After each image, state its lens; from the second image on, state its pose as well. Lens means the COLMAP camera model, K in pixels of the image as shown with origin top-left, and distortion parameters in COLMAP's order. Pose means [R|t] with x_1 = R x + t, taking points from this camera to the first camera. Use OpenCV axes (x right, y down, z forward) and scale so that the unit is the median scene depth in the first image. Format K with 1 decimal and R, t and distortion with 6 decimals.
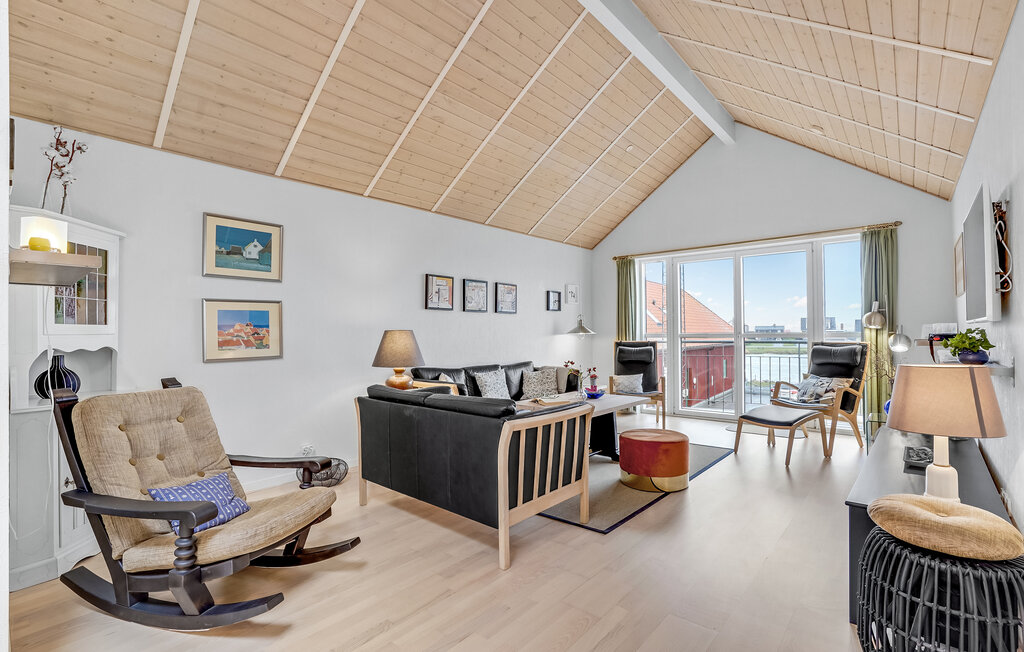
lens RADIAL K [[474.5, 0, 515.7], [0, 474.5, 325.5], [0, 0, 1]] dist [-0.003714, 0.000441]
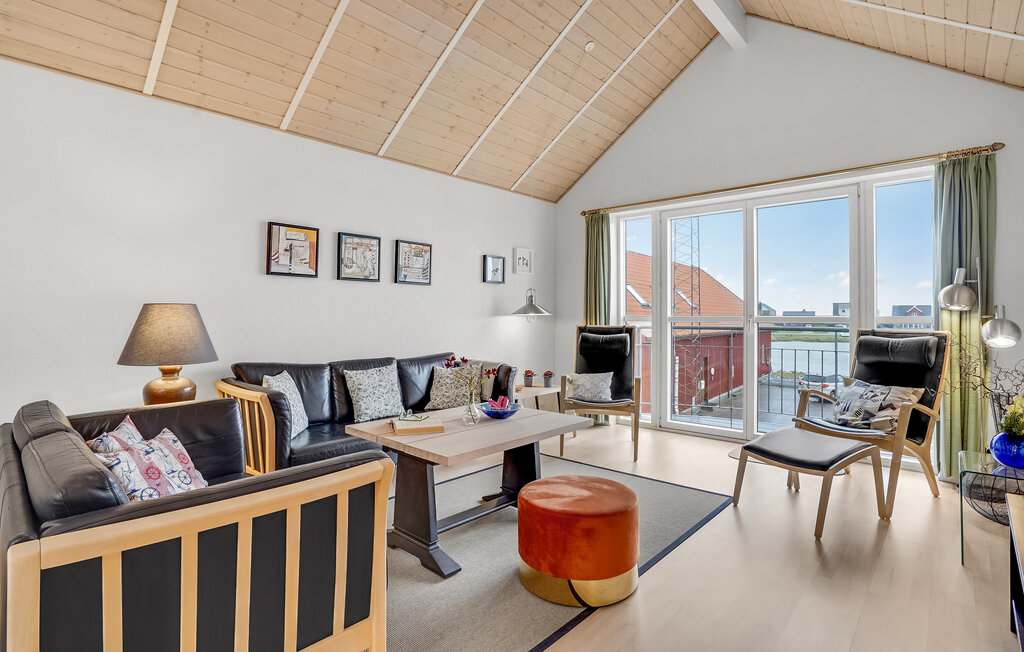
lens RADIAL K [[507.4, 0, 506.1], [0, 507.4, 308.1], [0, 0, 1]] dist [-0.013684, 0.003714]
pose [[0.999376, 0.009804, -0.033936, 0.163026], [-0.009765, 0.999951, 0.001323, 0.008143], [0.033947, -0.000991, 0.999423, 0.287998]]
